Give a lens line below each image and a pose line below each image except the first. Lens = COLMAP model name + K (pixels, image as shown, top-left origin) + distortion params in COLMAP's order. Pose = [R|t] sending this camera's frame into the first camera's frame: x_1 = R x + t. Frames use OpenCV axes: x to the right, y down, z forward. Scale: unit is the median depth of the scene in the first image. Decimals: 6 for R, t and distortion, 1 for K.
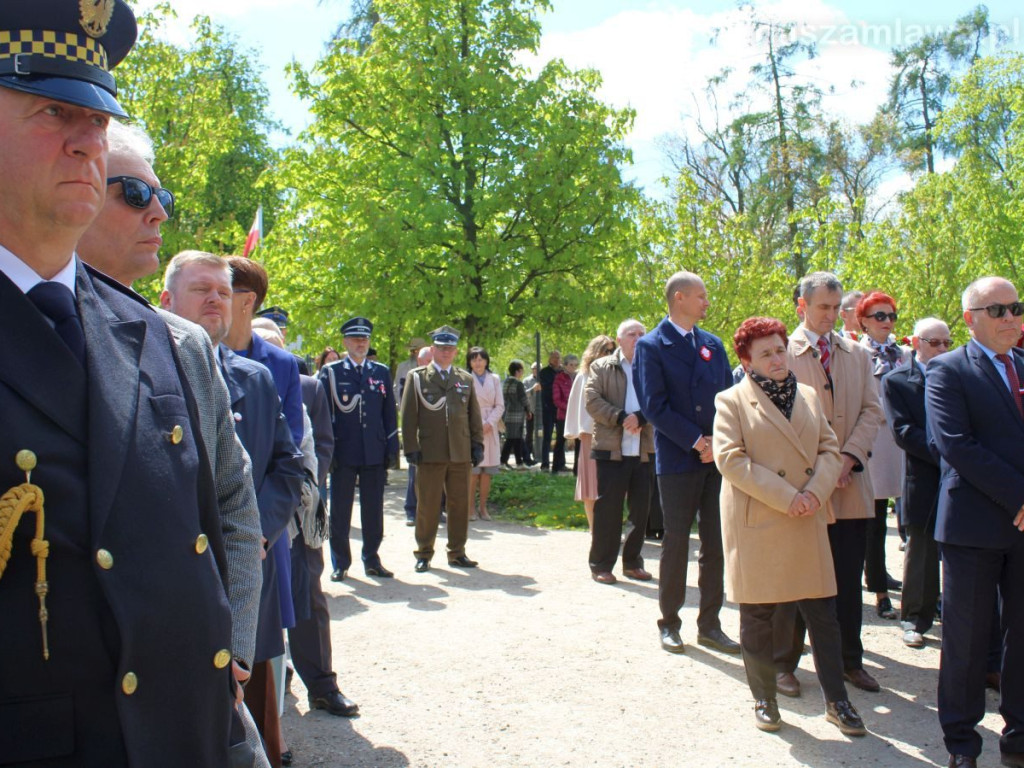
lens RADIAL K [[994.4, 0, 498.5], [0, 994.4, 360.4], [0, 0, 1]] dist [-0.093091, 0.000000]
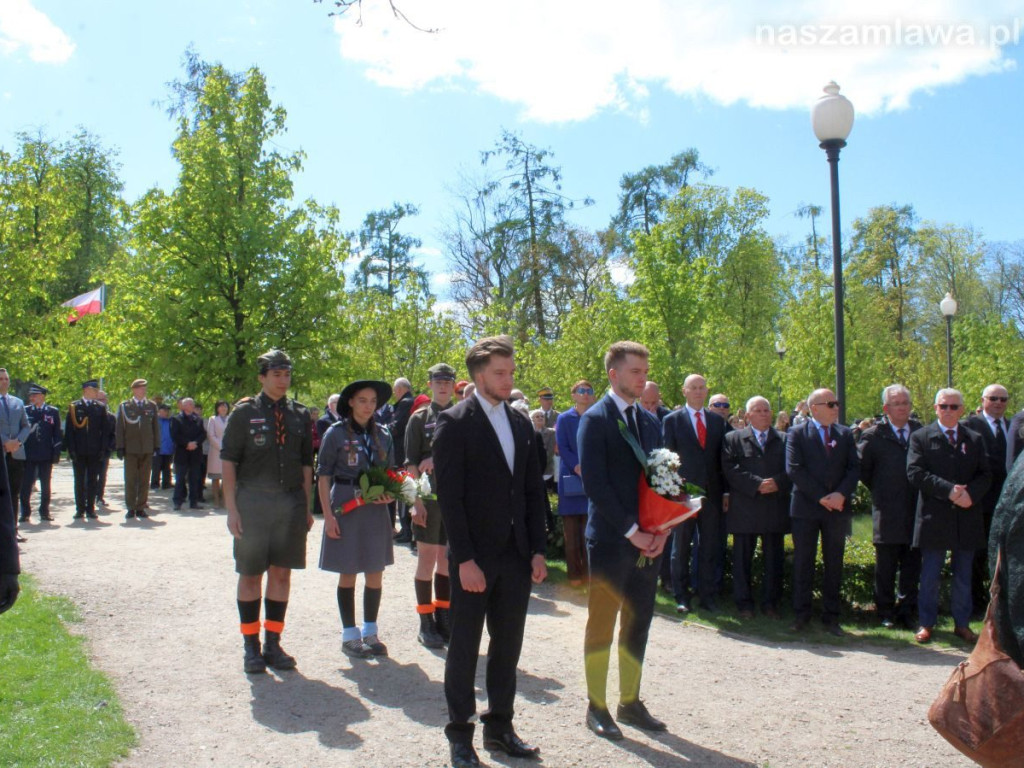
lens RADIAL K [[994.4, 0, 509.7], [0, 994.4, 368.1], [0, 0, 1]] dist [-0.093091, 0.000000]
pose [[0.994691, 0.045447, 0.092330, 0.146013], [-0.043270, 0.998739, -0.025449, -0.023650], [-0.093370, 0.021319, 0.995403, -0.294142]]
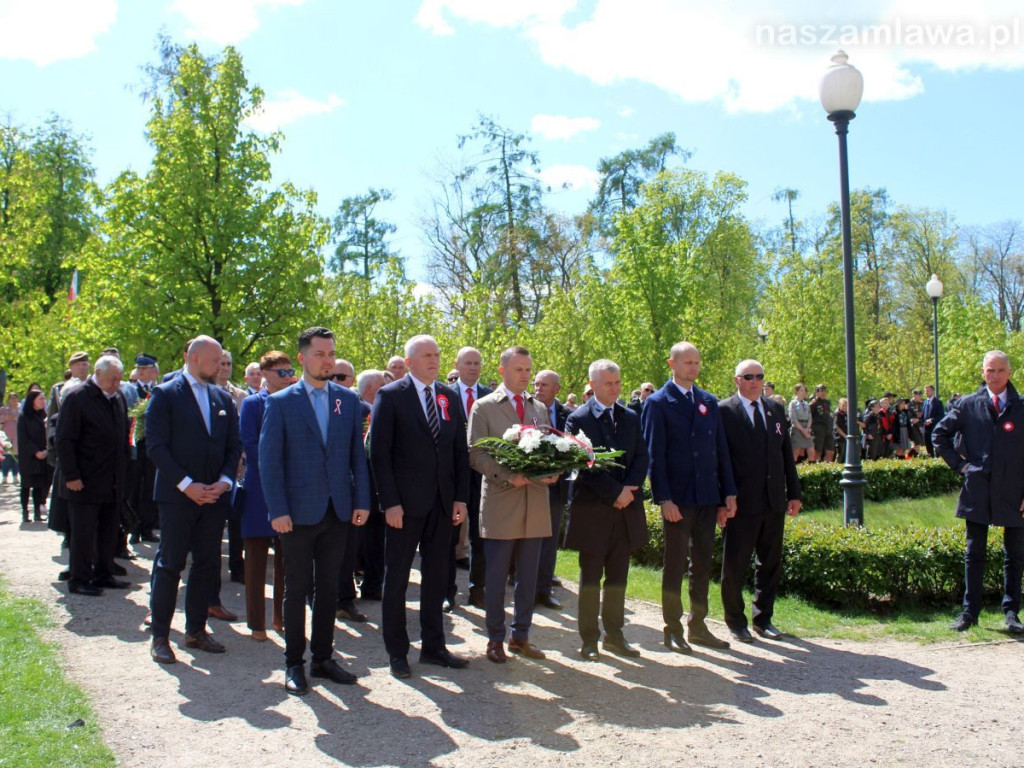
lens RADIAL K [[994.4, 0, 516.8], [0, 994.4, 363.3], [0, 0, 1]] dist [-0.093091, 0.000000]
pose [[0.991789, 0.037472, 0.122271, 0.145172], [-0.035712, 0.999225, -0.016556, -0.023588], [-0.122797, 0.012053, 0.992359, -0.291204]]
